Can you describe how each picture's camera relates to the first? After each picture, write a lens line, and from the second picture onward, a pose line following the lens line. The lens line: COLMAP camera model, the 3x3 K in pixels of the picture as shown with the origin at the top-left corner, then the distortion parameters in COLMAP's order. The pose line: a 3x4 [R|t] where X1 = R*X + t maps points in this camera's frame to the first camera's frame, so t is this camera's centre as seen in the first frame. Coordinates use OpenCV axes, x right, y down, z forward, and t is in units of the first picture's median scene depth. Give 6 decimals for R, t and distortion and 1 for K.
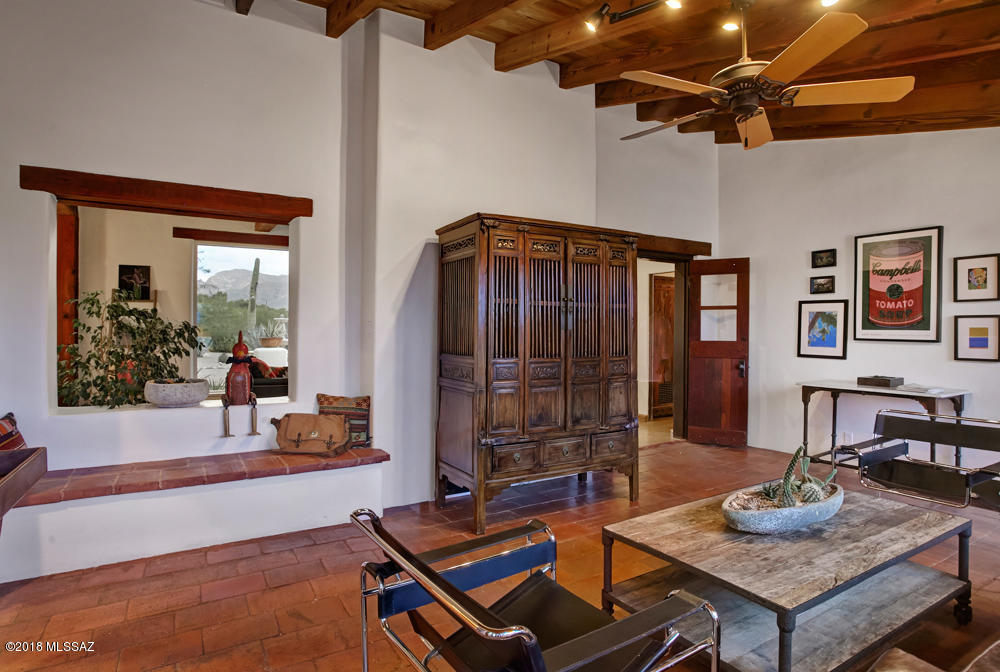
lens RADIAL K [[551.7, 0, 497.2], [0, 551.7, 334.0], [0, 0, 1]] dist [-0.043972, 0.000739]
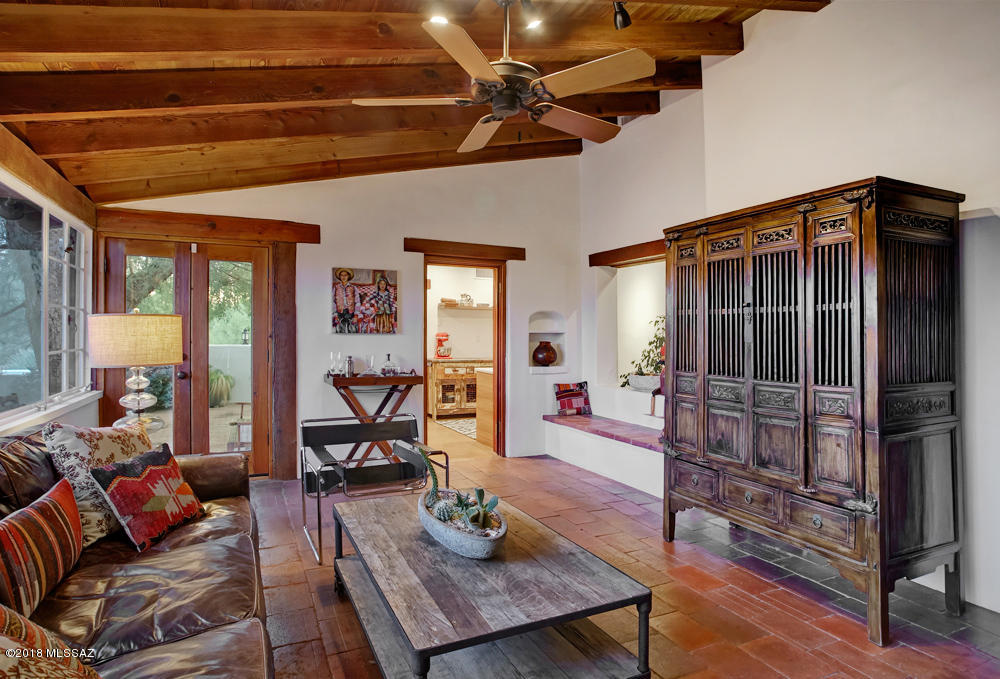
lens RADIAL K [[562.4, 0, 499.2], [0, 562.4, 334.8], [0, 0, 1]] dist [-0.008586, -0.000638]
pose [[-0.110016, -0.004972, -0.993917, 1.009065], [-0.014425, 0.999890, -0.003405, -0.011532], [0.993825, 0.013962, -0.110075, 0.768596]]
